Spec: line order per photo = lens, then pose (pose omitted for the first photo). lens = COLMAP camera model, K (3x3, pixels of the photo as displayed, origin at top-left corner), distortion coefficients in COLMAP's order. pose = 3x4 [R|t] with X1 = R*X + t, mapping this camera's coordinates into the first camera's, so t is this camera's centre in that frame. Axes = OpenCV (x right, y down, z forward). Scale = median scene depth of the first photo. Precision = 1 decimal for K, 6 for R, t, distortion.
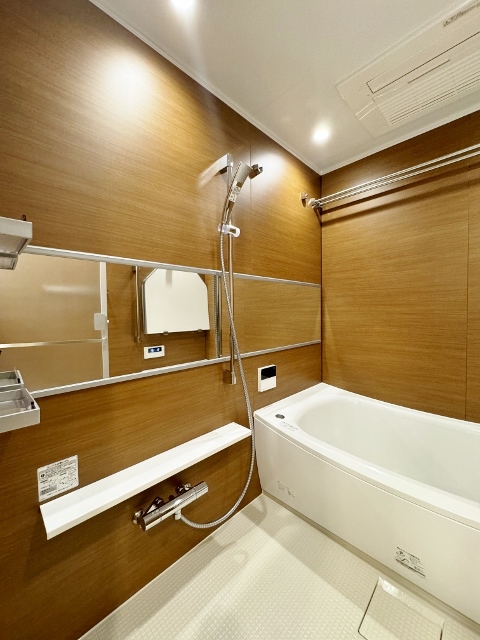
lens RADIAL K [[255.6, 0, 240.9], [0, 255.6, 321.2], [0, 0, 1]] dist [0.000032, -0.000210]
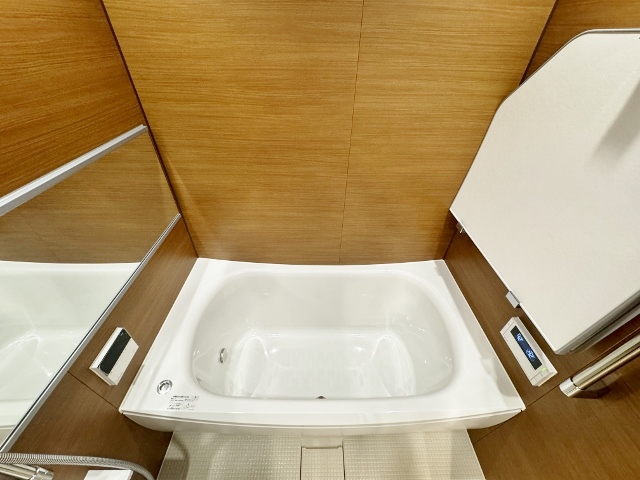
lens RADIAL K [[255.6, 0, 319.5], [0, 255.6, 239.2], [0, 0, 1]] dist [0.000032, -0.000210]
pose [[0.700949, -0.423076, 0.574176, 0.177981], [-0.003486, 0.803015, 0.595949, -0.297973], [-0.713203, -0.419731, 0.561397, 0.384187]]
